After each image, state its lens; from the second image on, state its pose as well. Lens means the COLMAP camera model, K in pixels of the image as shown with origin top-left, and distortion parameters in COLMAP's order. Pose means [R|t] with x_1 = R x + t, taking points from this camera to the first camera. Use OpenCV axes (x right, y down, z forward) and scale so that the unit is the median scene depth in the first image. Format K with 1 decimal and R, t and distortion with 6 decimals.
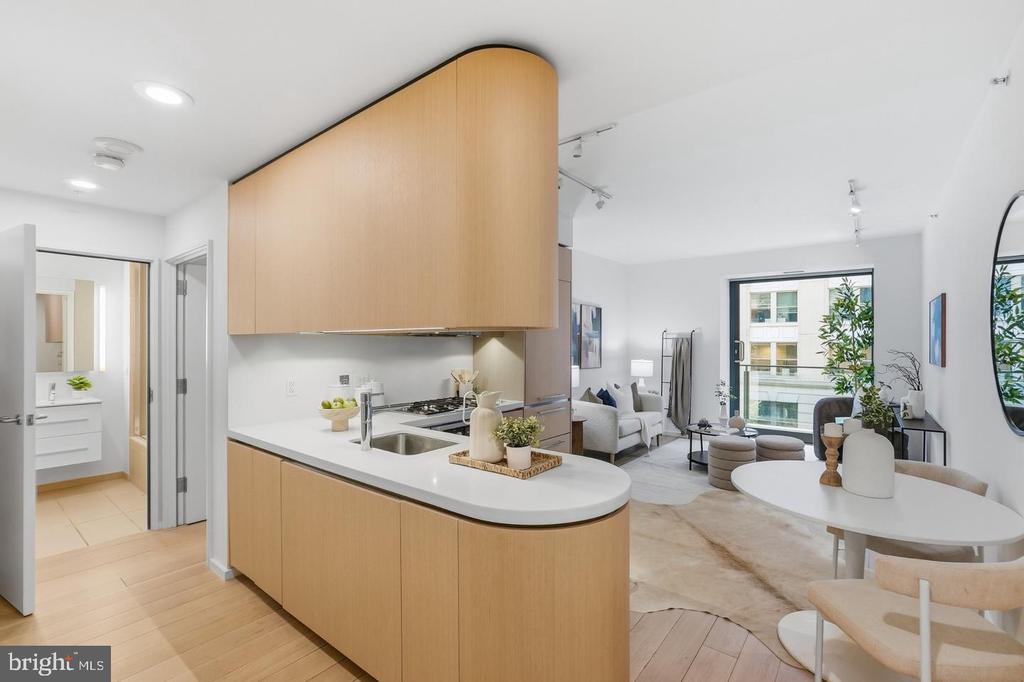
lens RADIAL K [[455.4, 0, 512.0], [0, 455.4, 341.0], [0, 0, 1]] dist [0.000218, -0.000136]
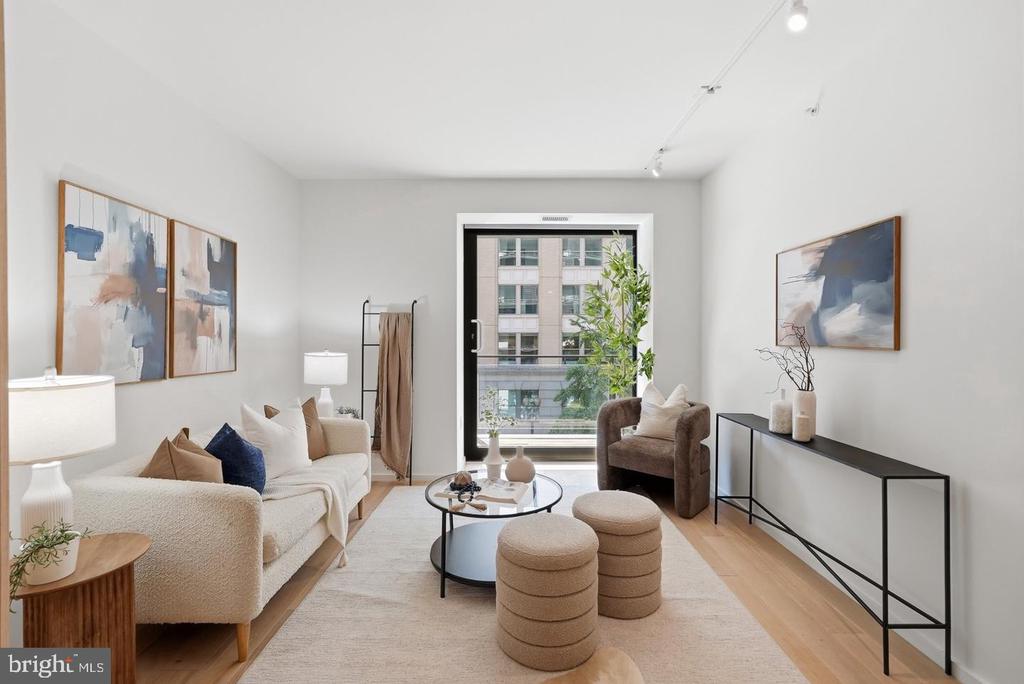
lens RADIAL K [[461.2, 0, 512.2], [0, 461.2, 338.6], [0, 0, 1]] dist [-0.003111, 0.000011]
pose [[0.784021, -0.006350, 0.620702, 0.132539], [-0.001203, 0.999930, 0.011750, 0.020495], [-0.620733, -0.009959, 0.783959, 0.481188]]
